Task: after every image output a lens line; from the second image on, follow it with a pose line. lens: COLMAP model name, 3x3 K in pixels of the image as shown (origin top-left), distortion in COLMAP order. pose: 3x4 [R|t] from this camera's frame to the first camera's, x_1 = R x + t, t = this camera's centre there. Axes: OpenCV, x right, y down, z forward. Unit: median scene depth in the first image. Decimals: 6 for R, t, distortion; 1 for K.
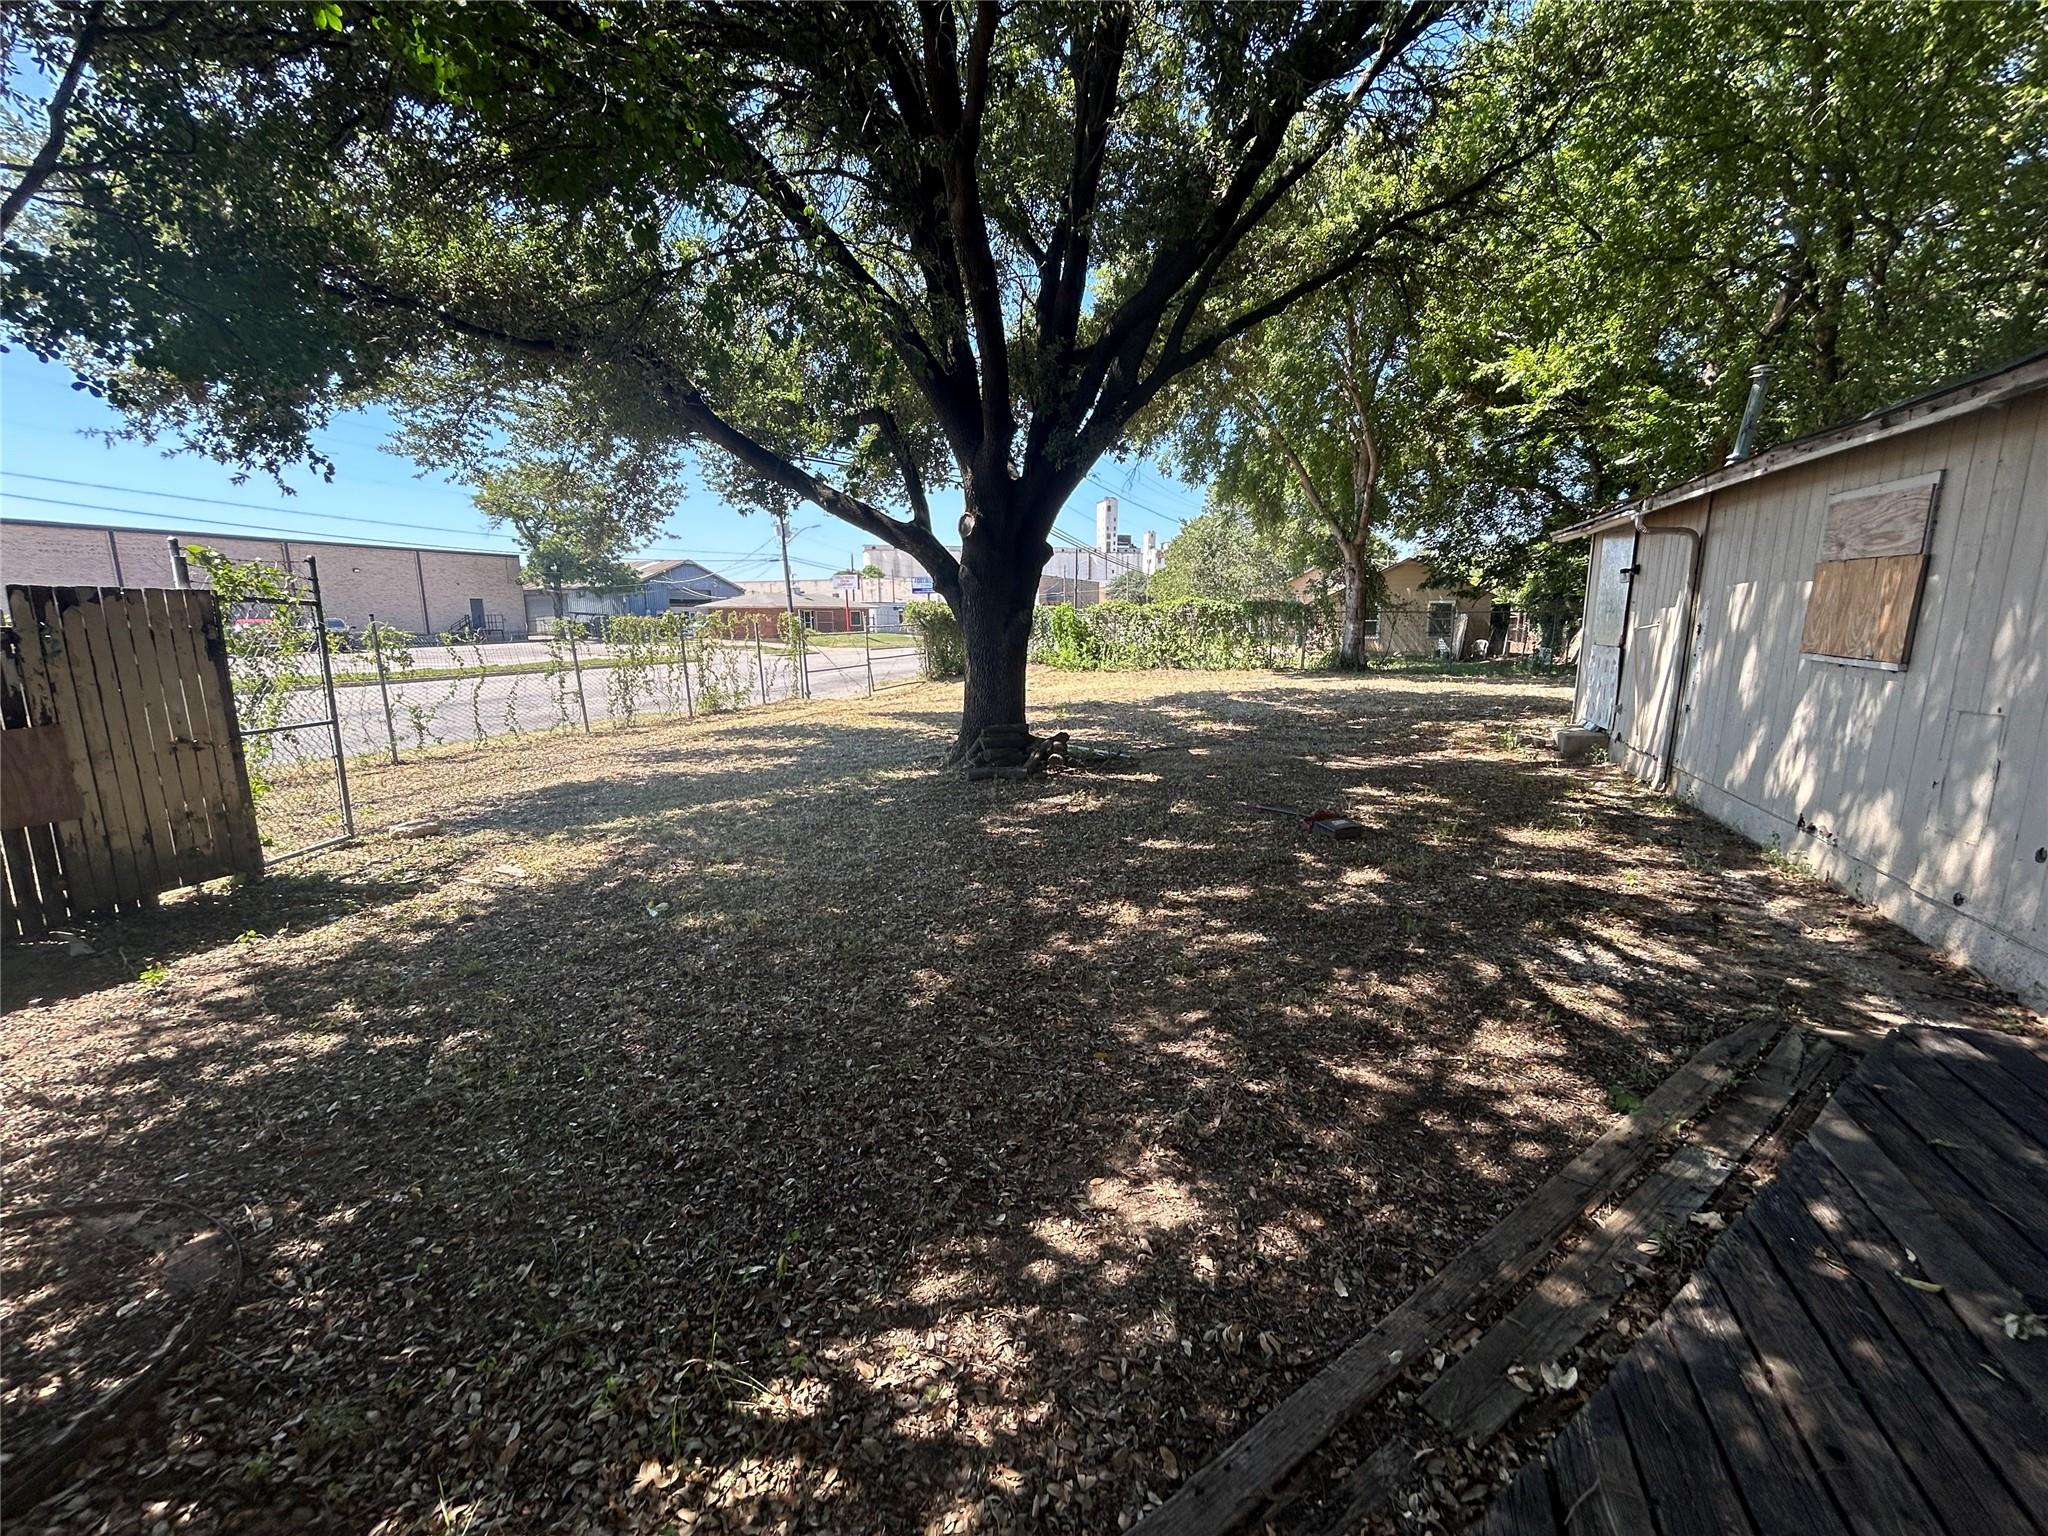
lens RADIAL K [[840.5, 0, 1022.0], [0, 840.5, 767.3], [0, 0, 1]] dist [-0.000263, 0.000503]
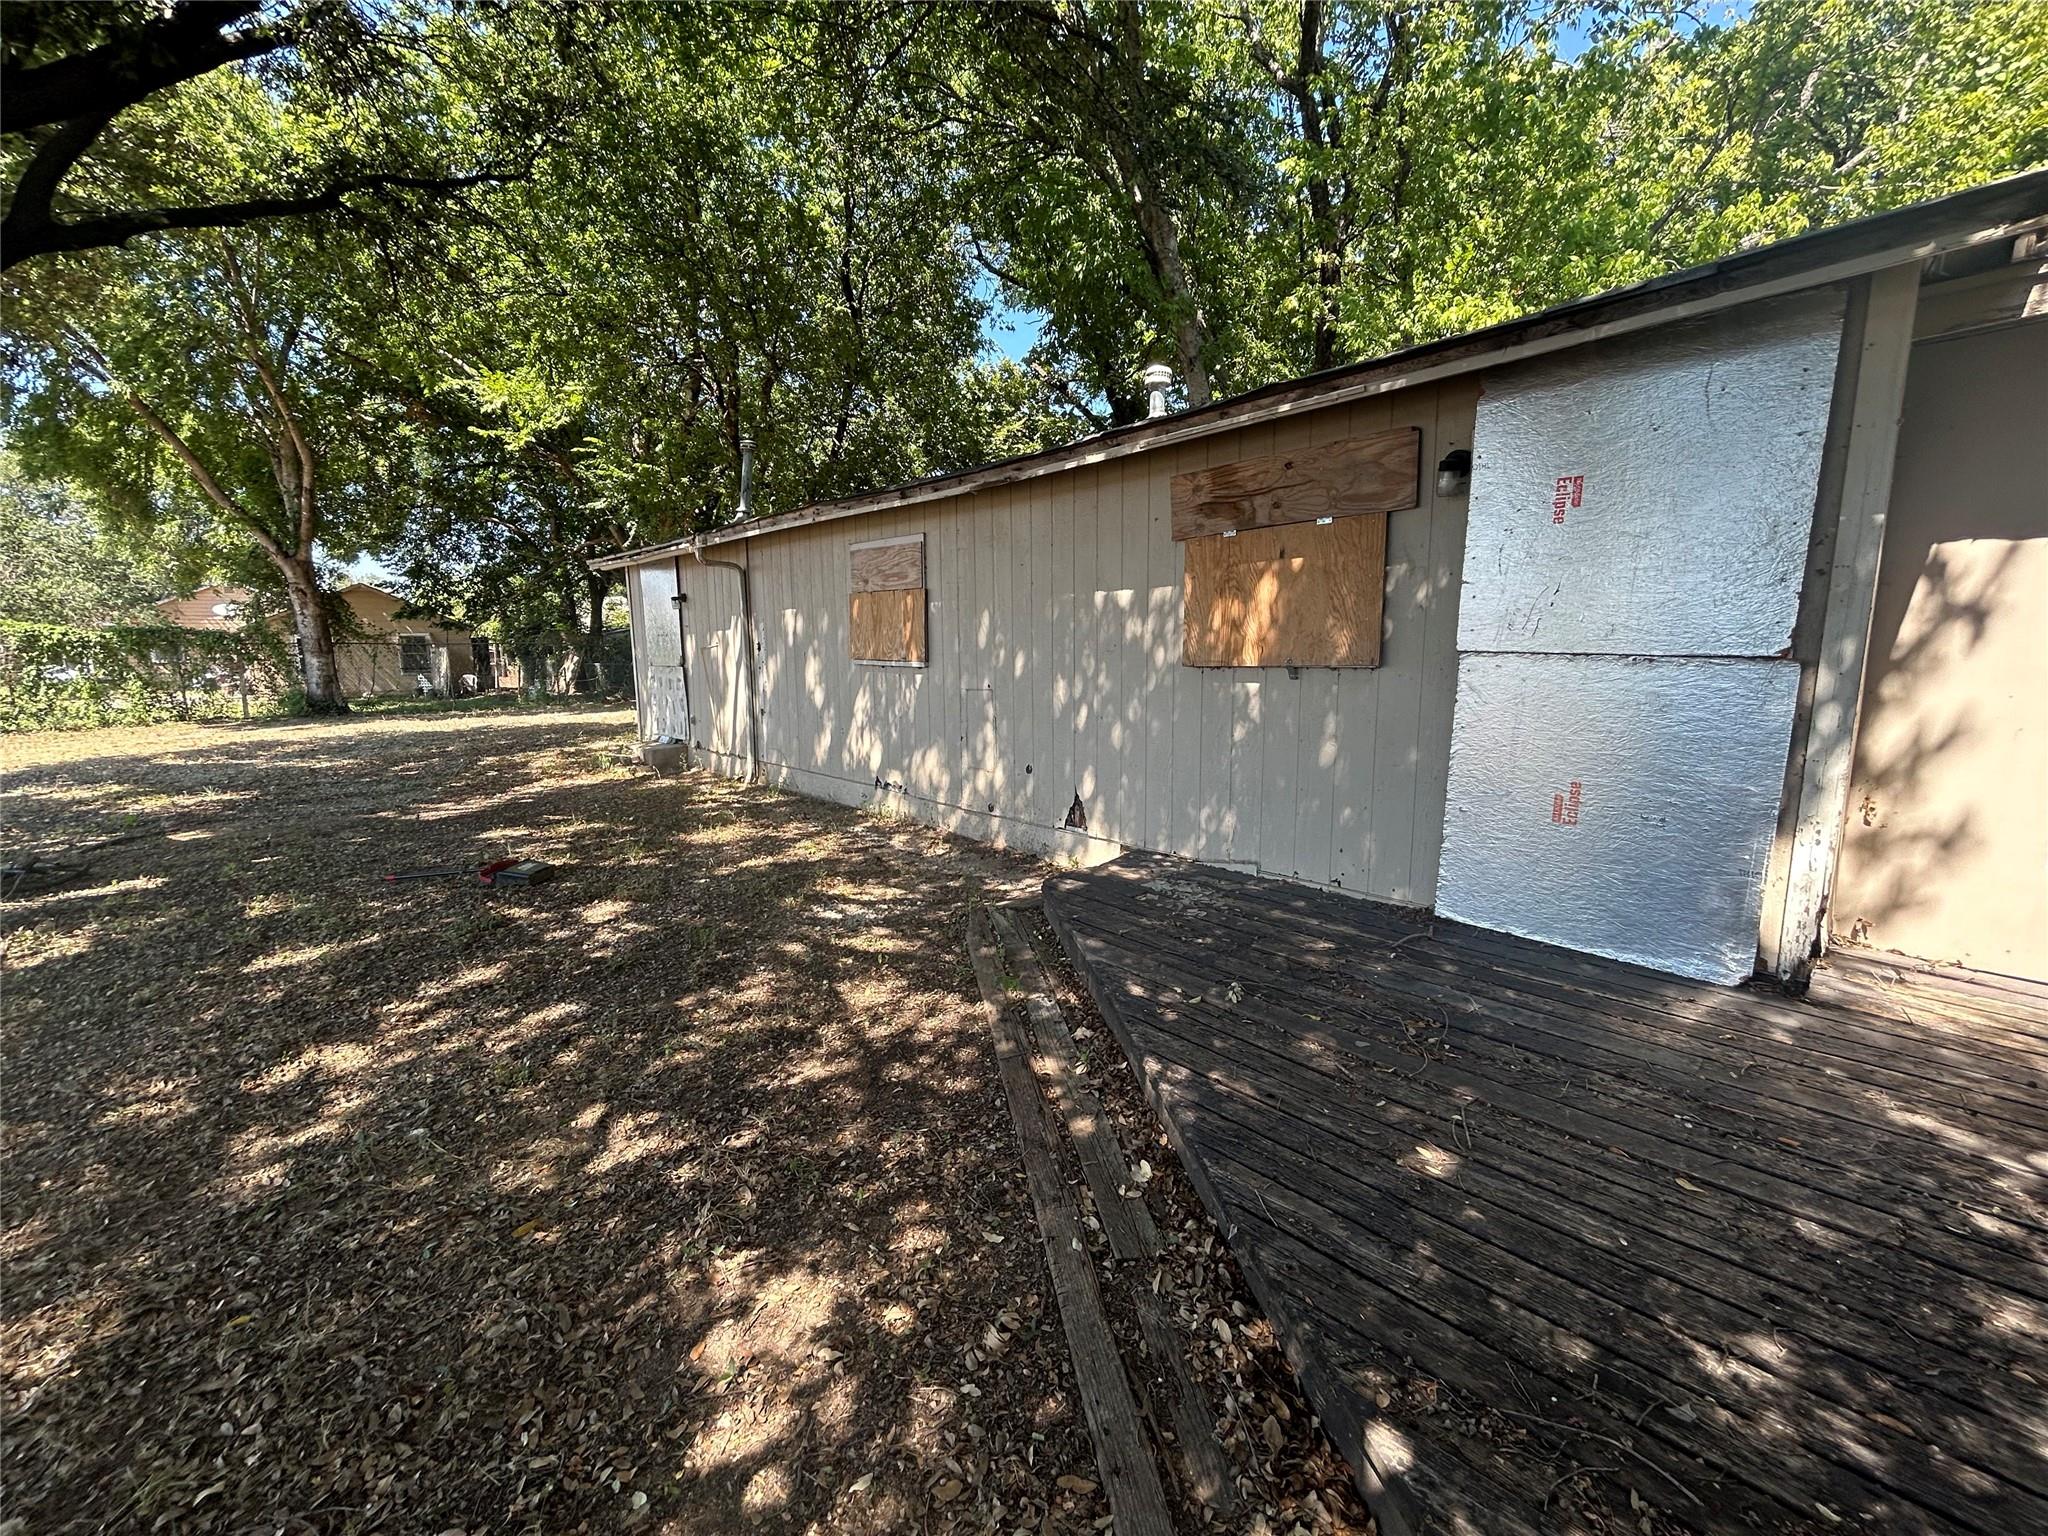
lens RADIAL K [[840.5, 0, 1022.0], [0, 840.5, 767.3], [0, 0, 1]] dist [-0.000263, 0.000503]
pose [[0.429549, -0.127207, 0.894039, -0.224830], [0.169127, 0.983843, 0.058726, 0.001446], [-0.887064, 0.125981, 0.444123, 0.220649]]
